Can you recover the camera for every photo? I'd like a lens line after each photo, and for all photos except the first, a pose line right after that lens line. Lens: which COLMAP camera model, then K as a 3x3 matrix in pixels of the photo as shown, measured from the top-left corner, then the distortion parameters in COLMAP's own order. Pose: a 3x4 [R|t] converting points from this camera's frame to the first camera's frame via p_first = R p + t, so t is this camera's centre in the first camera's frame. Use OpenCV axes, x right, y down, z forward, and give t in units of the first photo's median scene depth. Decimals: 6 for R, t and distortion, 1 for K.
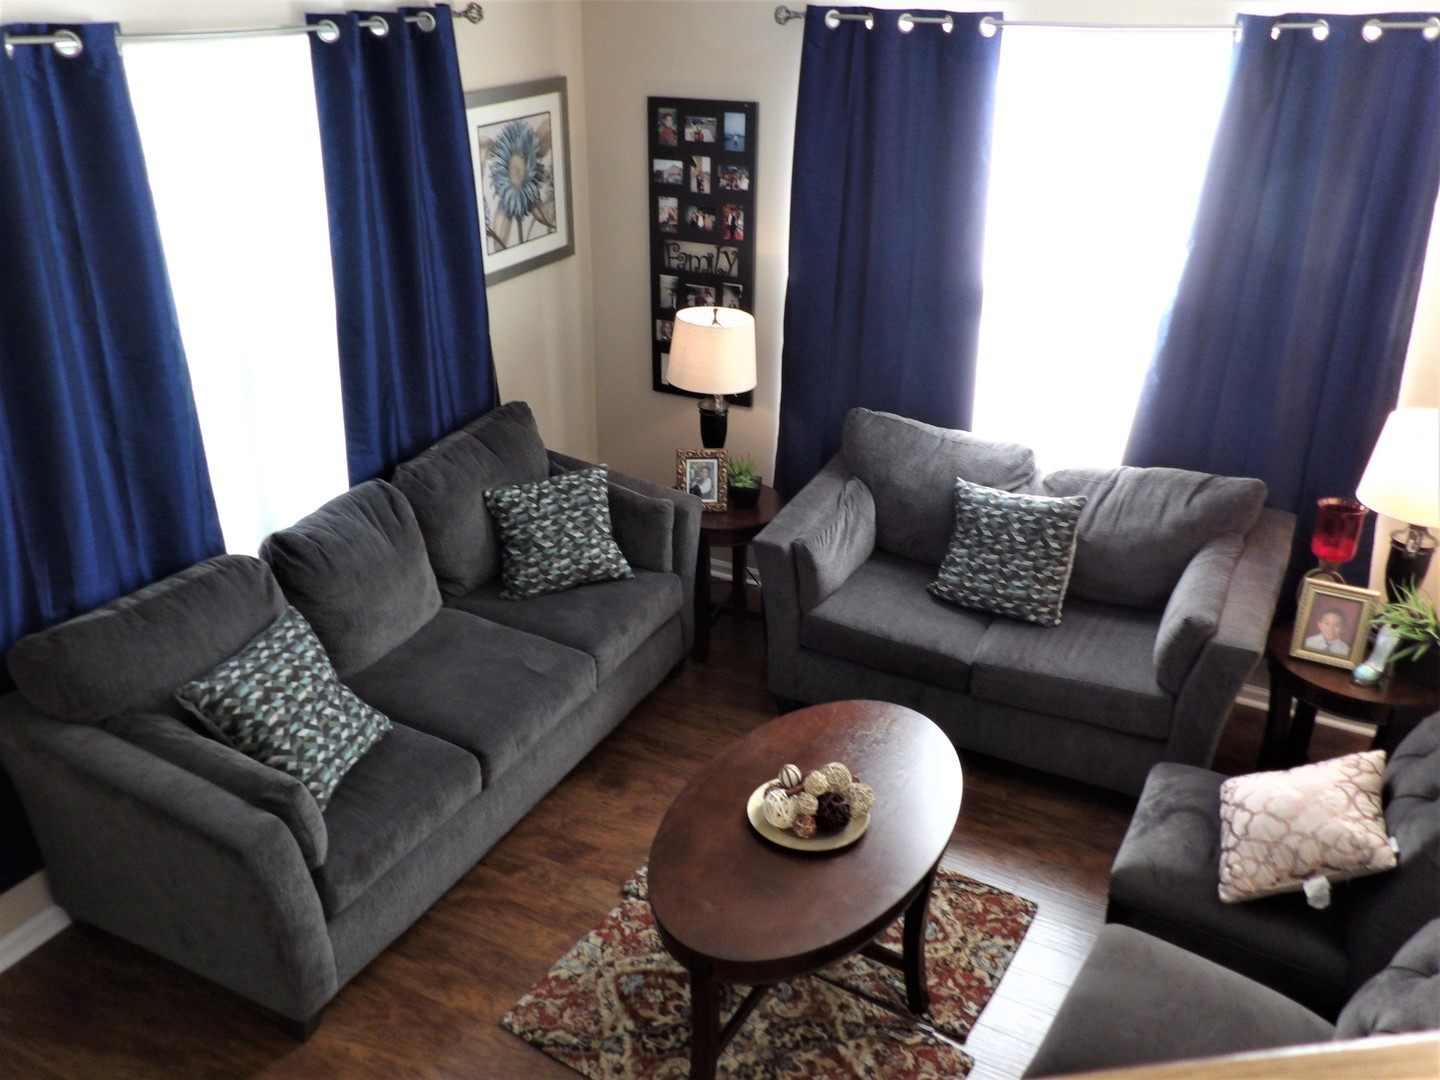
lens RADIAL K [[1259.9, 0, 705.7], [0, 1259.9, 540.6], [0, 0, 1]] dist [0.101381, -0.016218]
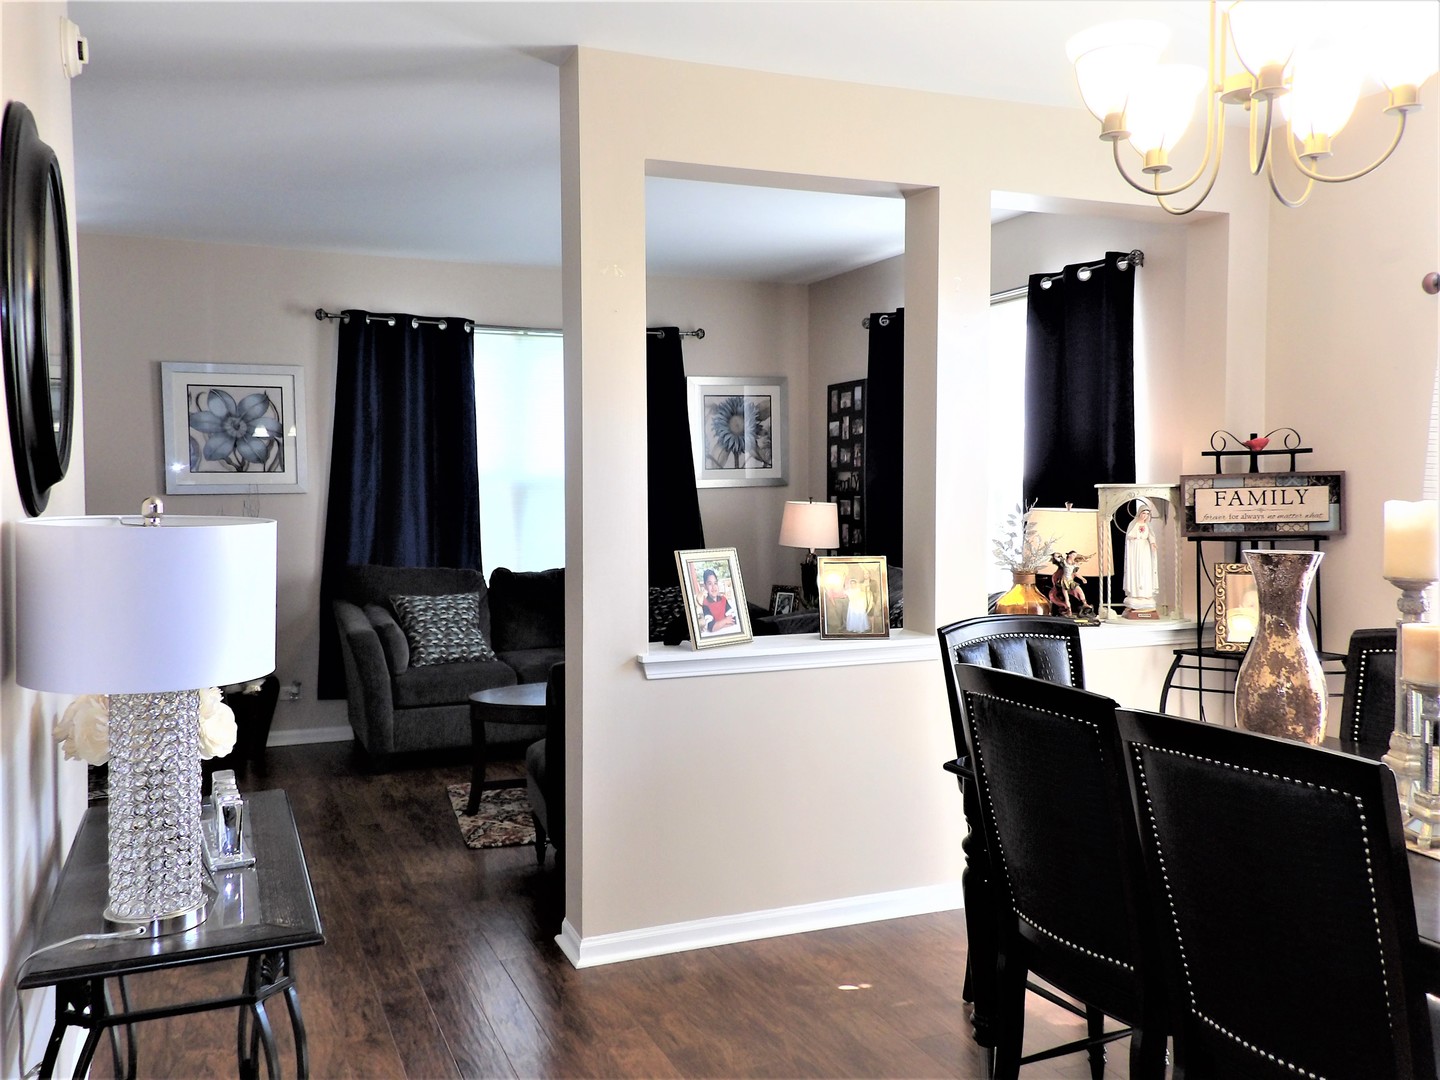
lens RADIAL K [[1259.9, 0, 705.7], [0, 1259.9, 540.6], [0, 0, 1]] dist [0.101381, -0.016218]
pose [[0.771870, 0.021180, -0.635427, 0.849501], [-0.263222, 0.920411, -0.289063, 0.326811], [0.578732, 0.390378, 0.716013, -0.137711]]
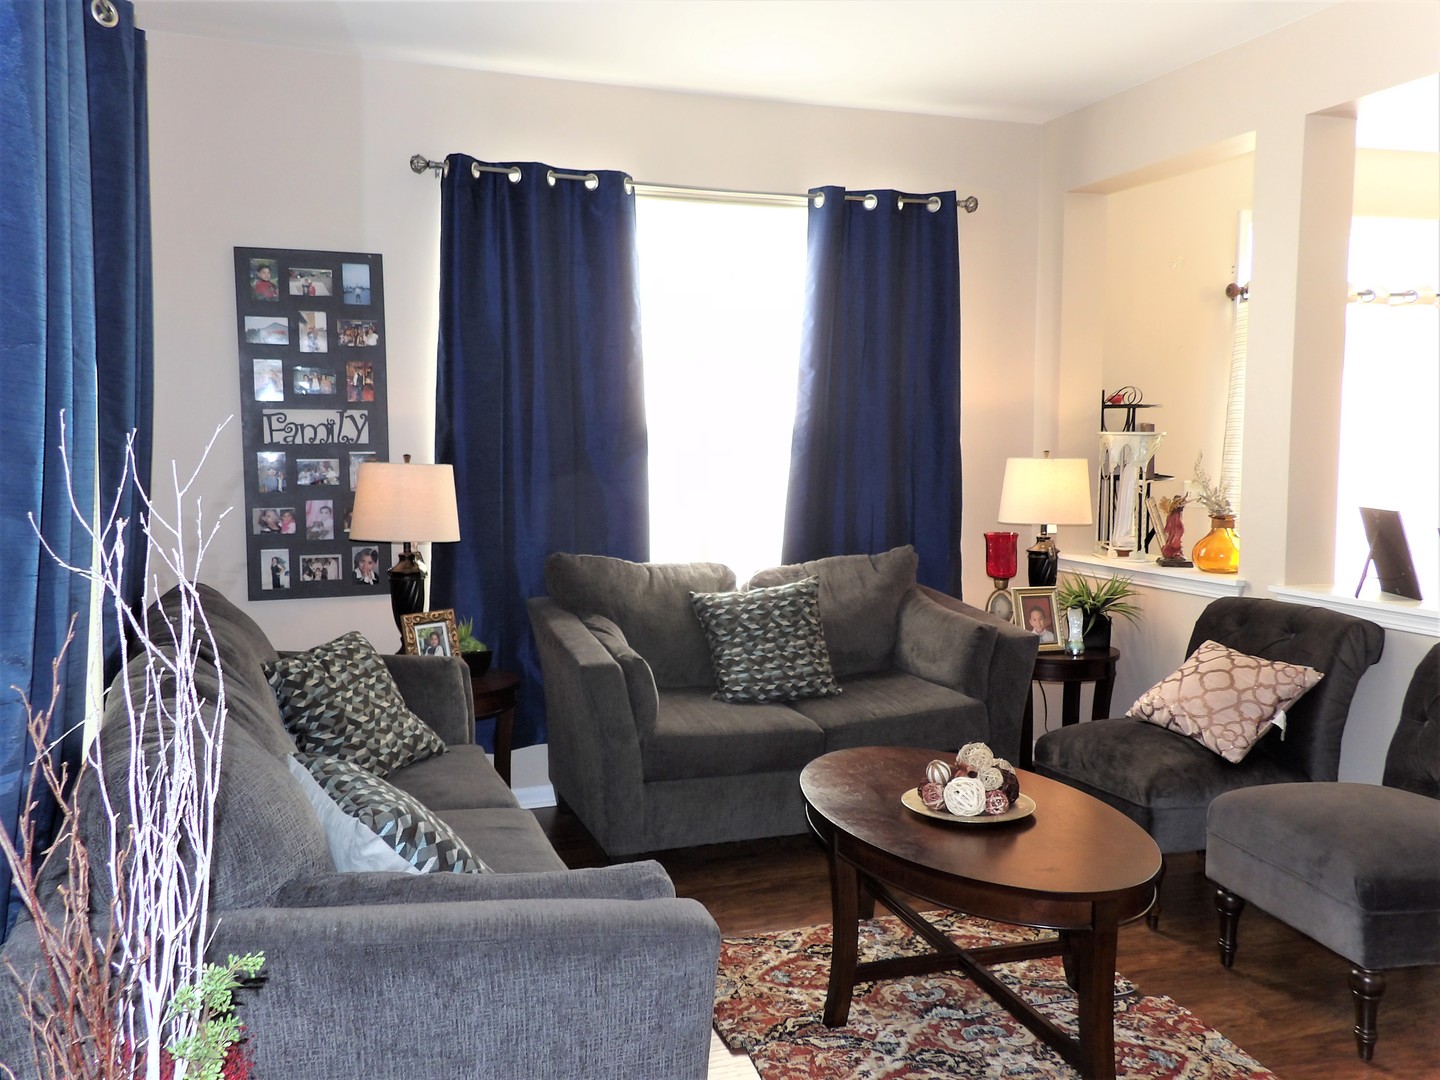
lens RADIAL K [[1259.9, 0, 705.7], [0, 1259.9, 540.6], [0, 0, 1]] dist [0.101381, -0.016218]
pose [[0.667846, -0.063943, 0.741548, -0.489948], [0.320283, 0.924031, -0.208771, 0.115530], [-0.671864, 0.376932, 0.637590, 0.318910]]
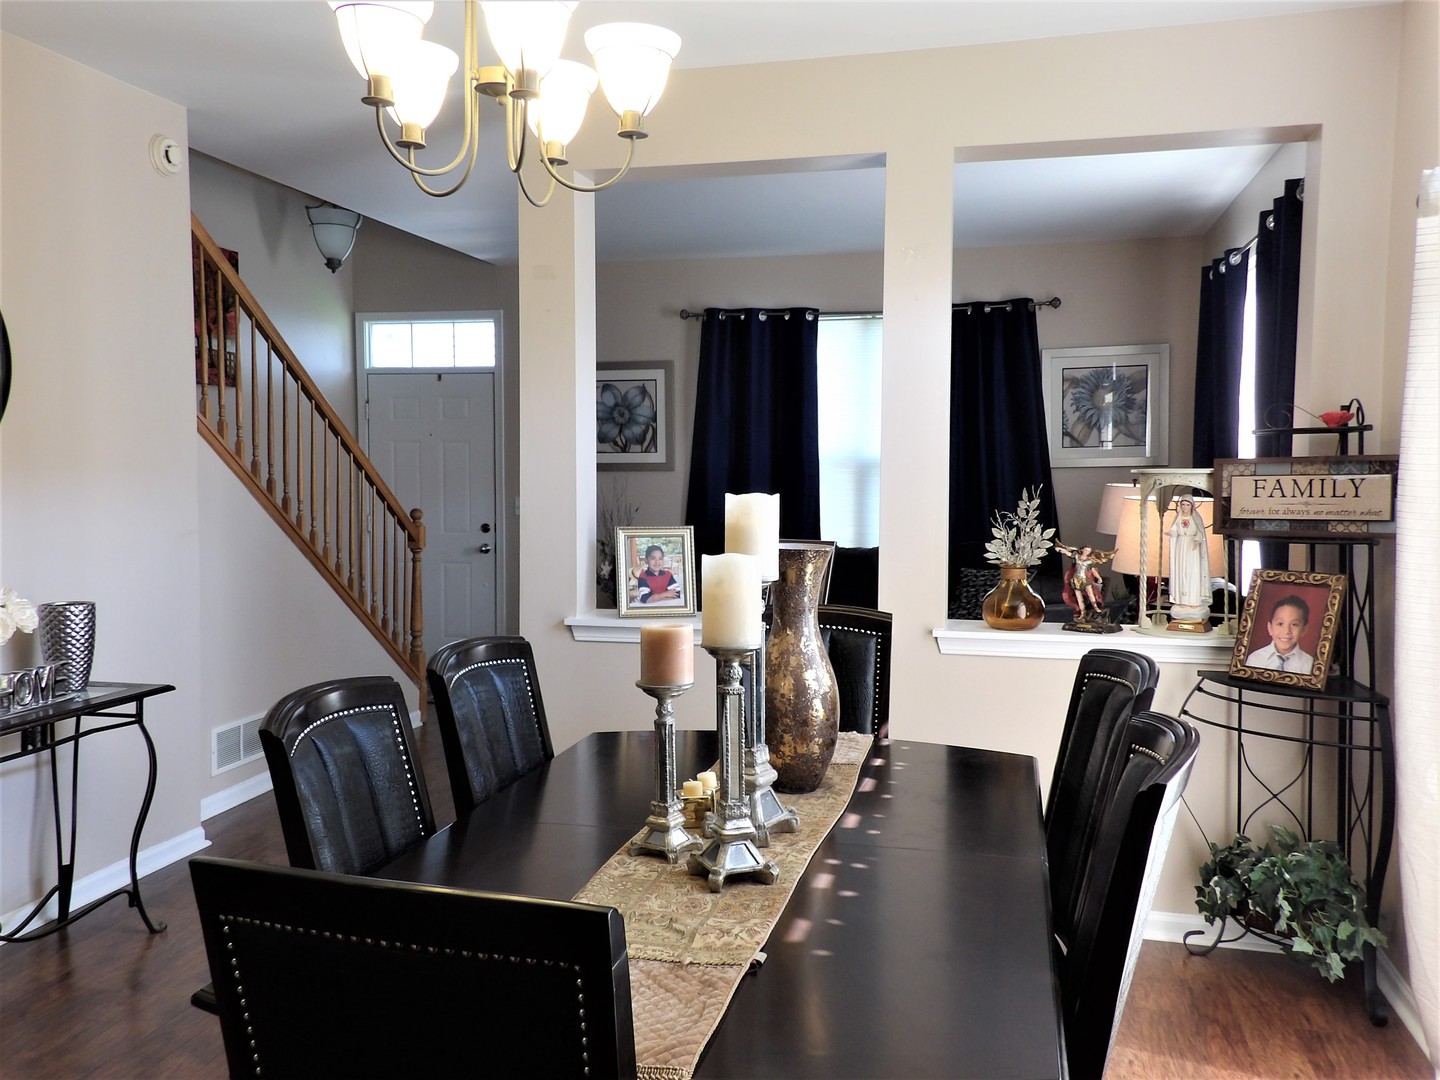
lens RADIAL K [[1259.9, 0, 705.7], [0, 1259.9, 540.6], [0, 0, 1]] dist [0.101381, -0.016218]
pose [[0.235378, 0.058013, -0.970171, 1.200278], [-0.412846, 0.909650, -0.045769, 0.125776], [0.879861, 0.411305, 0.238063, 0.284893]]
